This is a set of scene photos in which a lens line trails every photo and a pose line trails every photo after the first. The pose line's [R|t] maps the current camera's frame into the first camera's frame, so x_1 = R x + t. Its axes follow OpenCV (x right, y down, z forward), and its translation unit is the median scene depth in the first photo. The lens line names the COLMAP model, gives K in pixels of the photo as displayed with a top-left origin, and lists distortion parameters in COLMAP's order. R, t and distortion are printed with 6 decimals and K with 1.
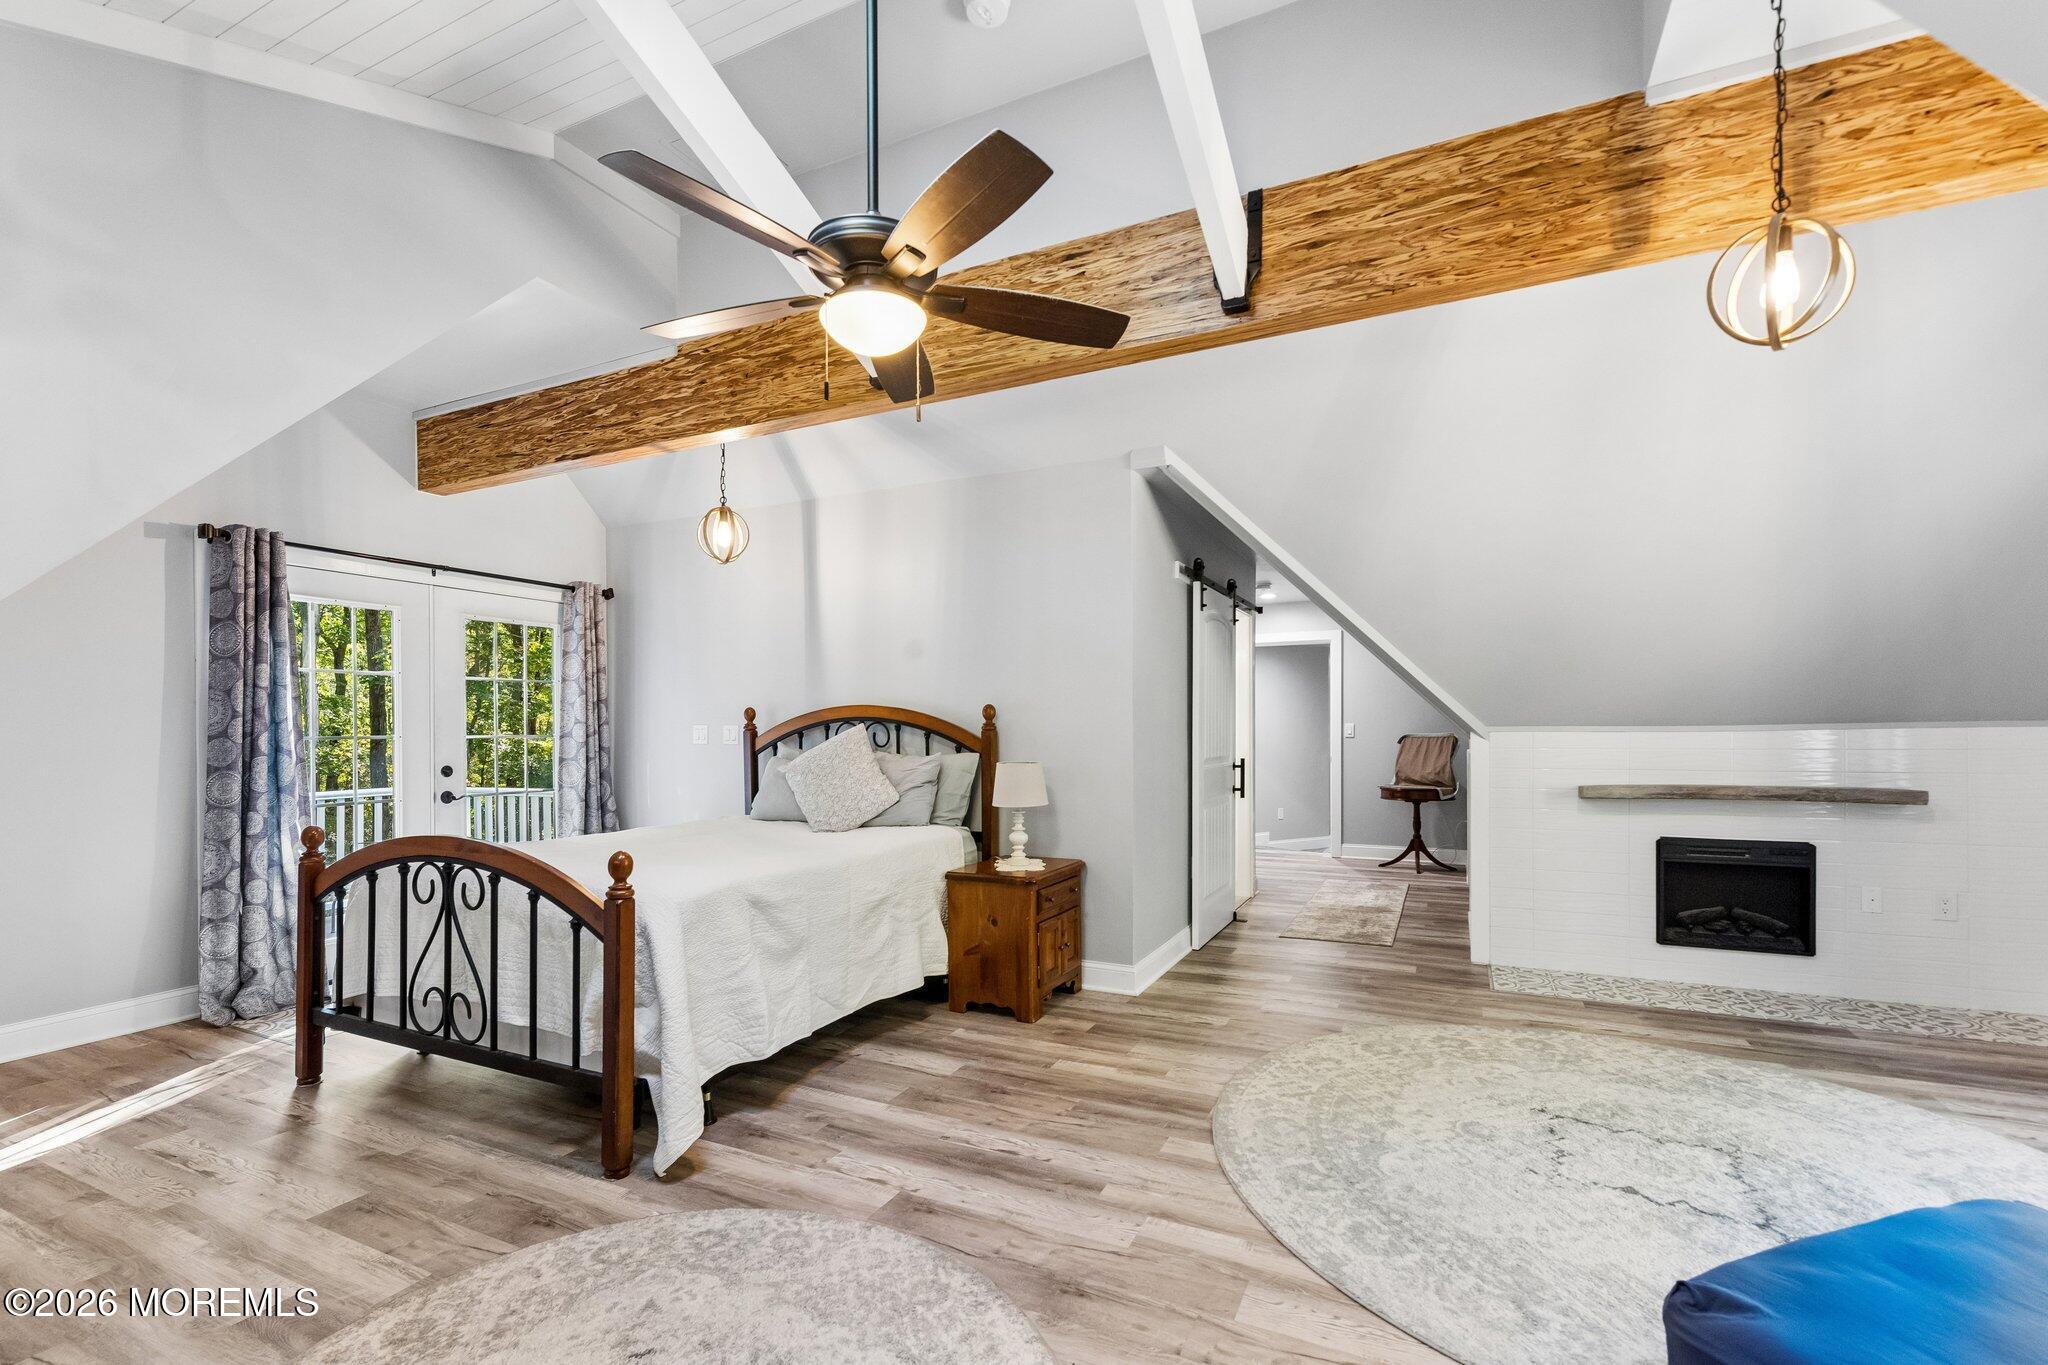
lens RADIAL K [[896.6, 0, 1034.6], [0, 896.6, 754.5], [0, 0, 1]] dist [-0.000517, -0.000556]
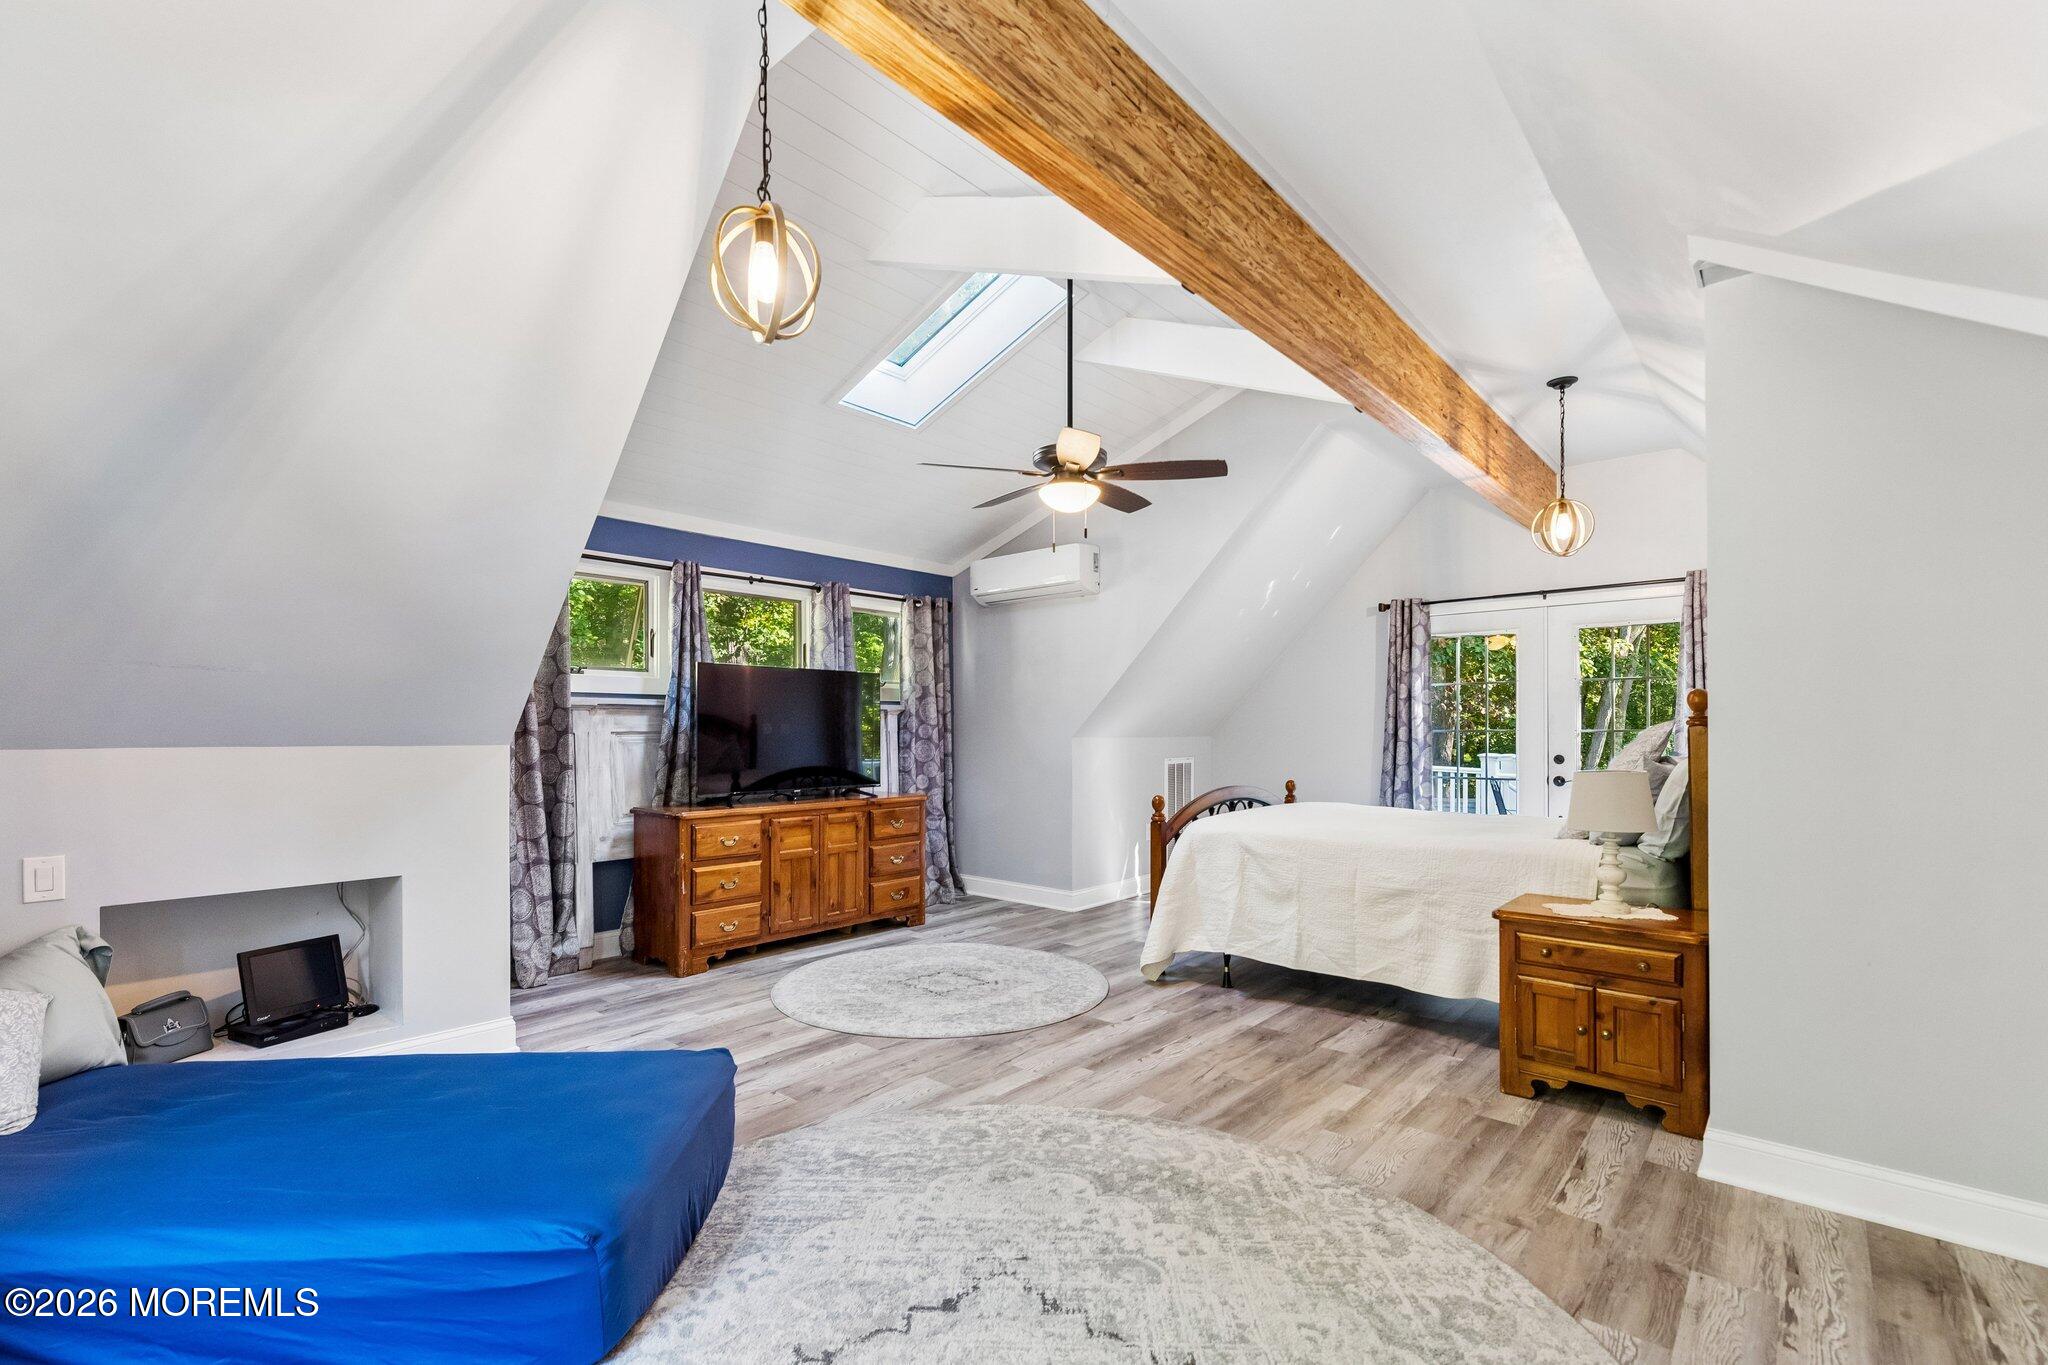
lens RADIAL K [[910.6, 0, 1010.3], [0, 910.6, 745.8], [0, 0, 1]] dist [0.001207, 0.000111]
pose [[-0.282924, 0.022231, -0.958885, 1.026452], [-0.021677, 0.999328, 0.029565, -0.027866], [0.958897, 0.029151, -0.282252, 0.917598]]
